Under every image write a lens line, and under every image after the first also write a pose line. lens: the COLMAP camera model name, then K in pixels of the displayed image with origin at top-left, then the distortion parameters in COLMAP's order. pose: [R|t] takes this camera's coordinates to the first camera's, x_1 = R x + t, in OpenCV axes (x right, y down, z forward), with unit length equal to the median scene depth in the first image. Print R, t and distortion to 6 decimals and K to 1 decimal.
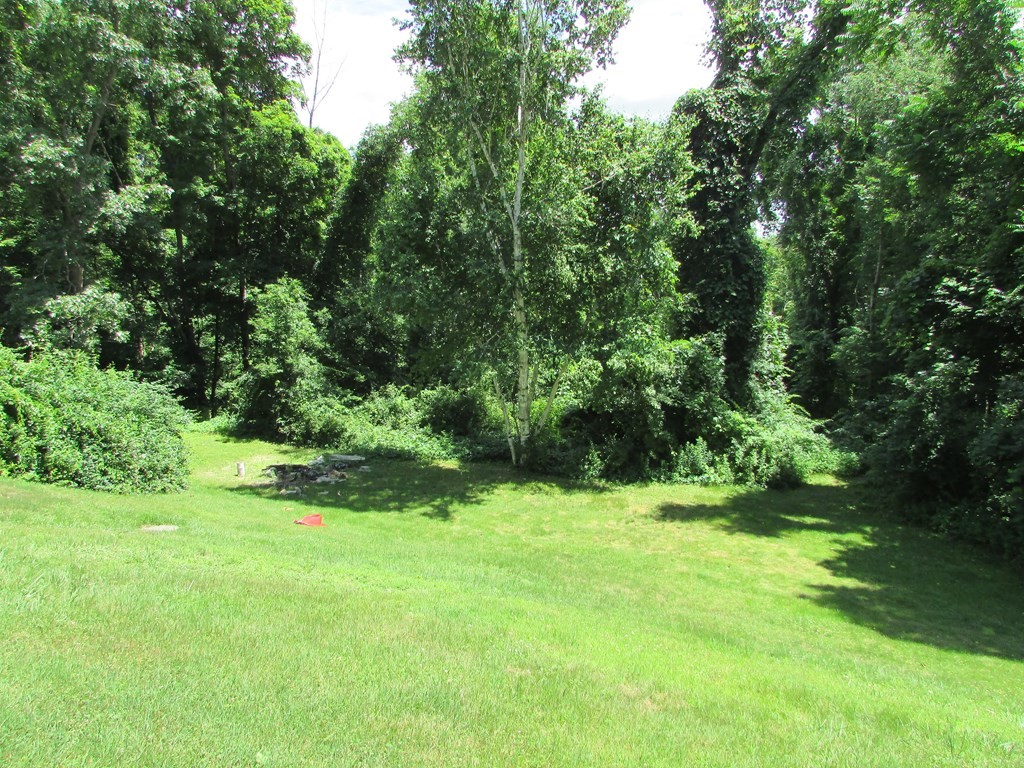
lens RADIAL K [[732.5, 0, 512.0], [0, 732.5, 384.0], [0, 0, 1]] dist [-0.029248, 0.006461]
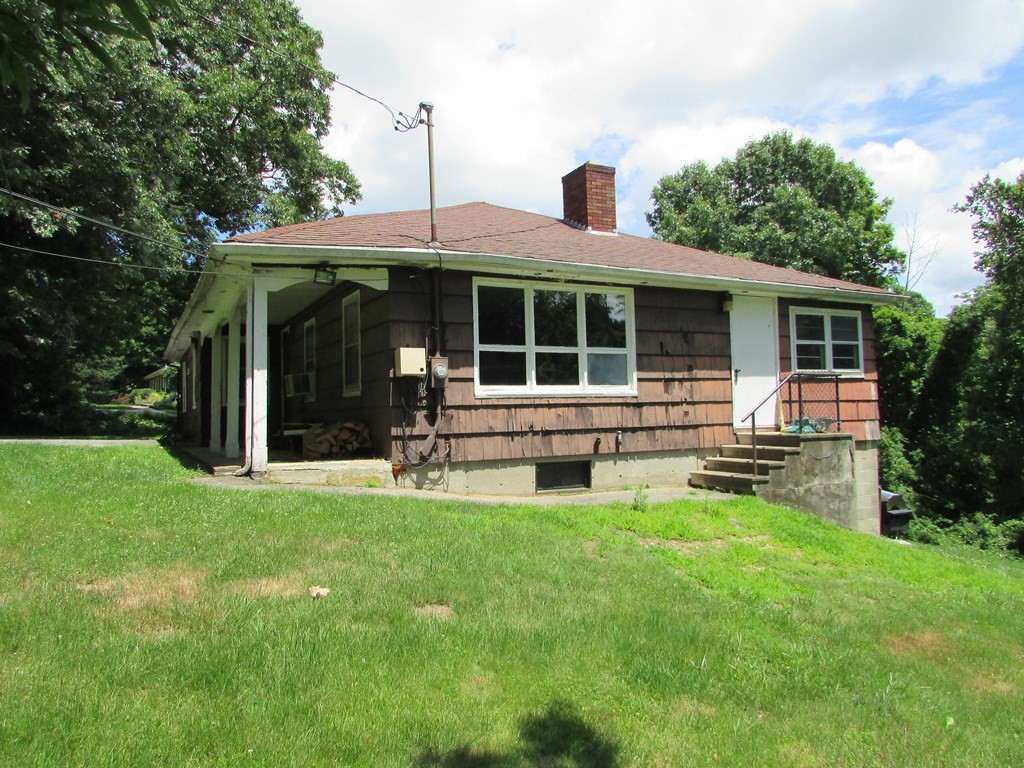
lens RADIAL K [[782.6, 0, 512.0], [0, 782.6, 384.0], [0, 0, 1]] dist [0.004194, 0.005786]
pose [[0.765064, -0.040882, -0.642655, 0.088398], [-0.075441, 0.985420, -0.152497, 0.048219], [0.639520, 0.165152, 0.750826, -0.516396]]
